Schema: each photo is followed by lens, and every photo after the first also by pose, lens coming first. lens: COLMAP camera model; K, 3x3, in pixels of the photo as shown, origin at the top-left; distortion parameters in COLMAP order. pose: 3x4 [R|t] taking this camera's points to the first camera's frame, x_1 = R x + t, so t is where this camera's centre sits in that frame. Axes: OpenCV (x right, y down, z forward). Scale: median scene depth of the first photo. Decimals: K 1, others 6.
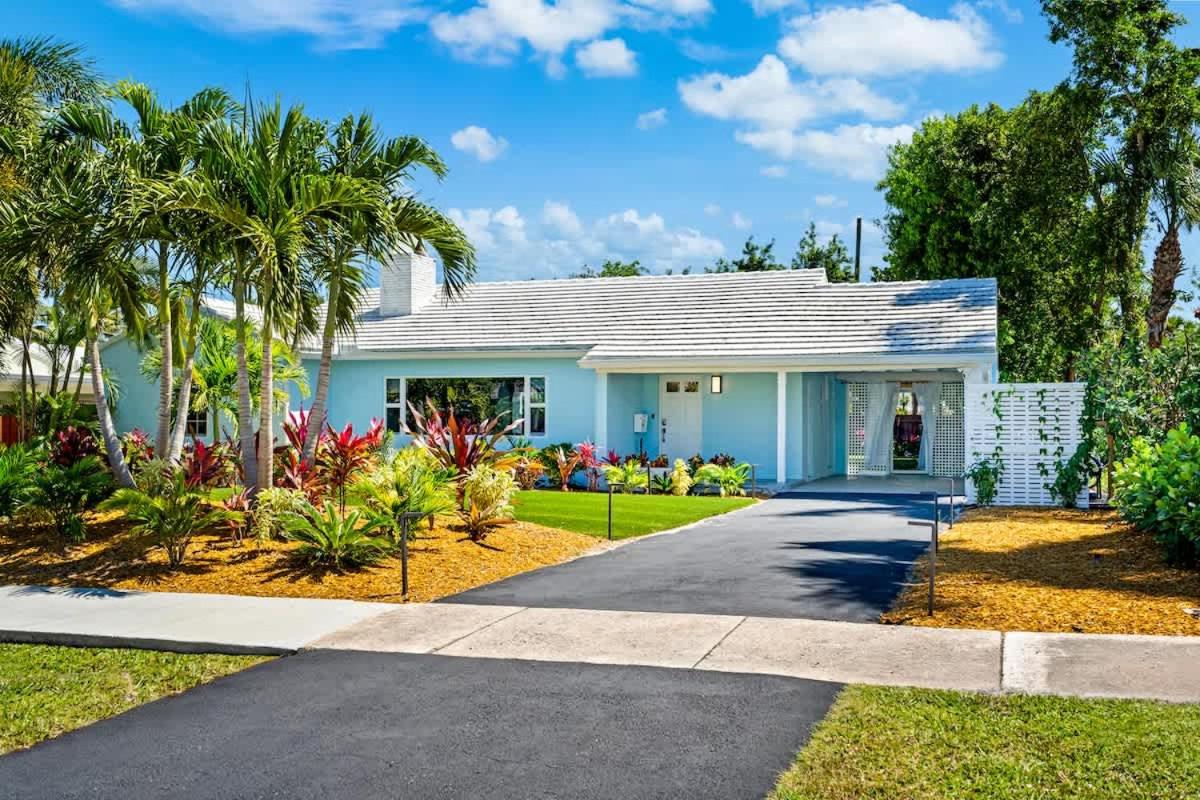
lens RADIAL K [[982.1, 0, 600.0], [0, 982.1, 400.0], [0, 0, 1]] dist [0.004353, 0.006852]
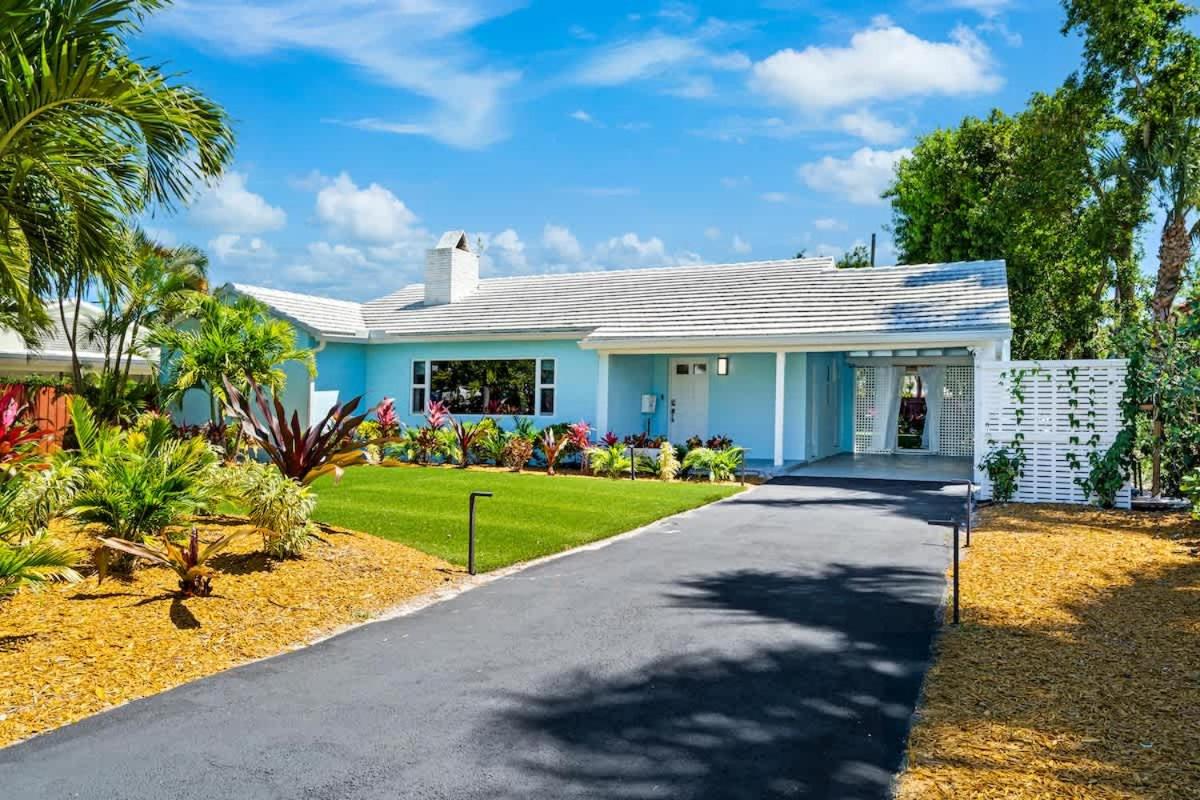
lens RADIAL K [[820.4, 0, 600.0], [0, 820.4, 400.0], [0, 0, 1]] dist [0.011622, 0.000452]
pose [[0.998147, 0.004571, -0.060674, 0.063574], [-0.003348, 0.999789, 0.020249, 0.003458], [0.060753, -0.020009, 0.997952, 0.199924]]
